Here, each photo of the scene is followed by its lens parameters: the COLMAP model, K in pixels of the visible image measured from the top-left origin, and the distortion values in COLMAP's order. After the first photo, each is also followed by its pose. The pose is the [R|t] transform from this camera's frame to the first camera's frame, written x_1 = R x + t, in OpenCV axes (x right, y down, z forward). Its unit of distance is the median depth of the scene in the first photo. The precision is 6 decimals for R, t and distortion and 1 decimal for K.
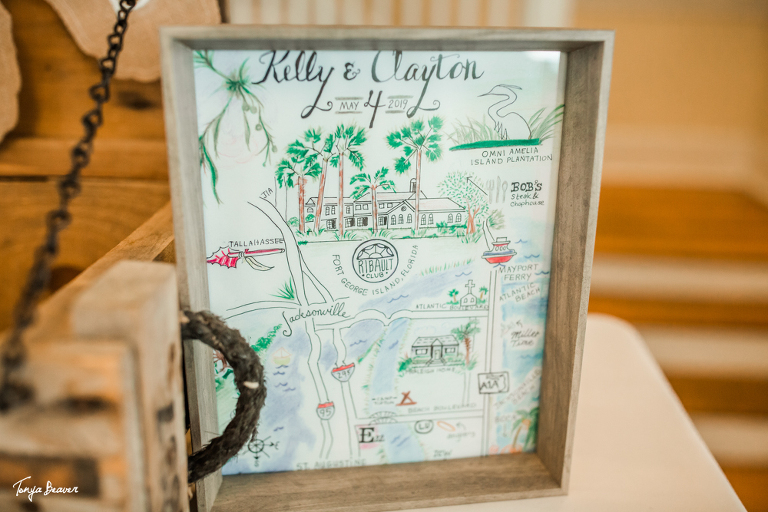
lens RADIAL K [[746.2, 0, 382.7], [0, 746.2, 256.7], [0, 0, 1]] dist [0.000619, 0.000000]
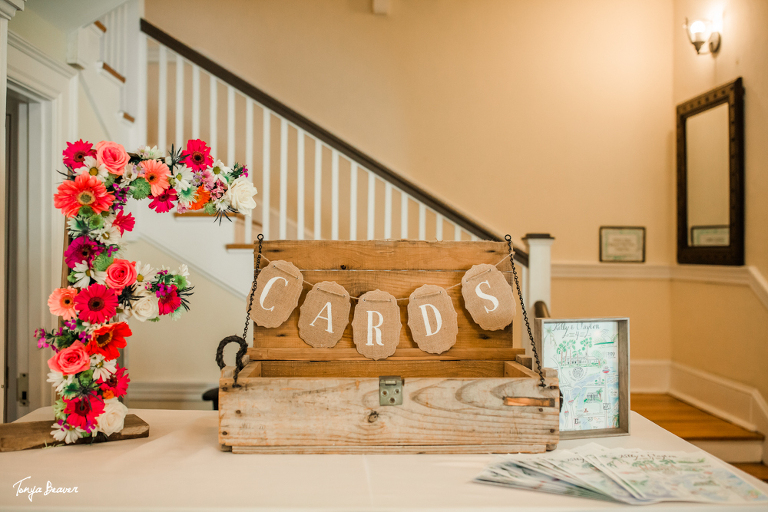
lens RADIAL K [[746.2, 0, 383.9], [0, 746.2, 253.9], [0, 0, 1]] dist [0.000619, 0.000000]
pose [[0.996062, -0.014093, 0.087533, -1.434337], [0.041755, 0.945510, -0.322906, 0.675698], [-0.078213, 0.325289, 0.942375, -3.019570]]
